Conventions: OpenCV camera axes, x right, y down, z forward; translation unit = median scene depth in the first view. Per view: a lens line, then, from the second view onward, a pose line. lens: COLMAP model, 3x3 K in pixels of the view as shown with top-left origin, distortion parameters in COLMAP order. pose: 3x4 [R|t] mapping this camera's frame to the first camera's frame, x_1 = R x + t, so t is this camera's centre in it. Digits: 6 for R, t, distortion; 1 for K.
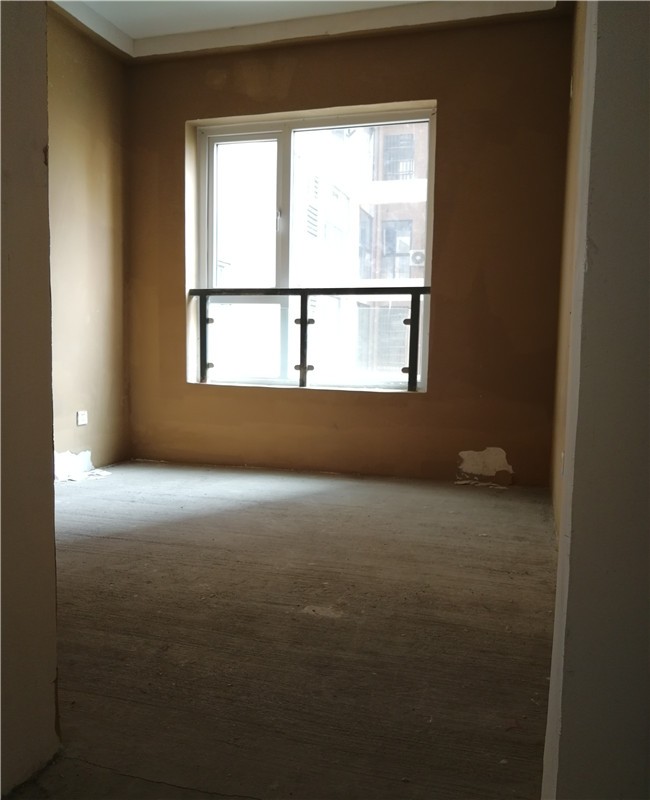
lens RADIAL K [[719.7, 0, 325.0], [0, 719.7, 400.0], [0, 0, 1]] dist [-0.013666, -0.004531]
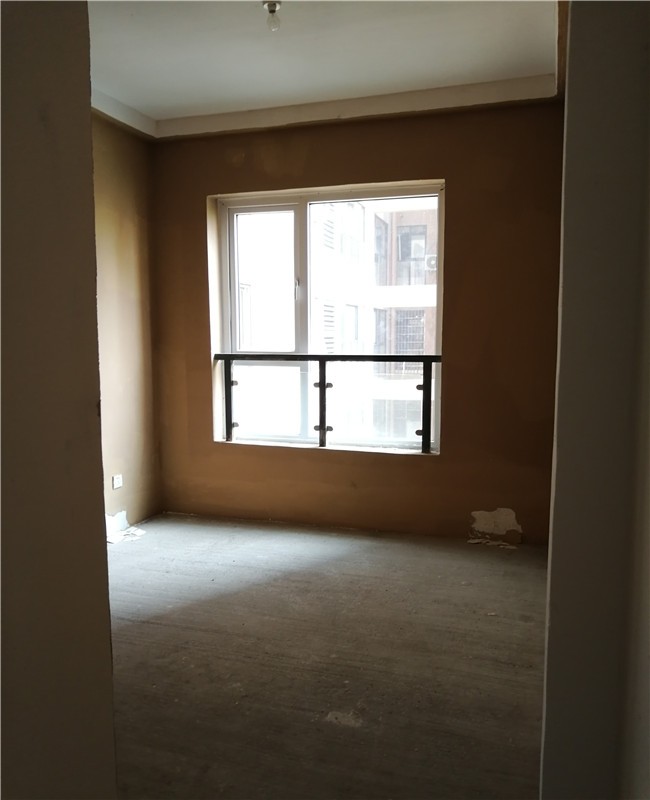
lens RADIAL K [[706.3, 0, 325.0], [0, 706.3, 400.0], [0, 0, 1]] dist [-0.005185, 0.001571]
pose [[0.999446, -0.017960, -0.028006, 0.003275], [0.018434, 0.999690, 0.016759, -0.110860], [0.027696, -0.017266, 0.999467, -0.043399]]
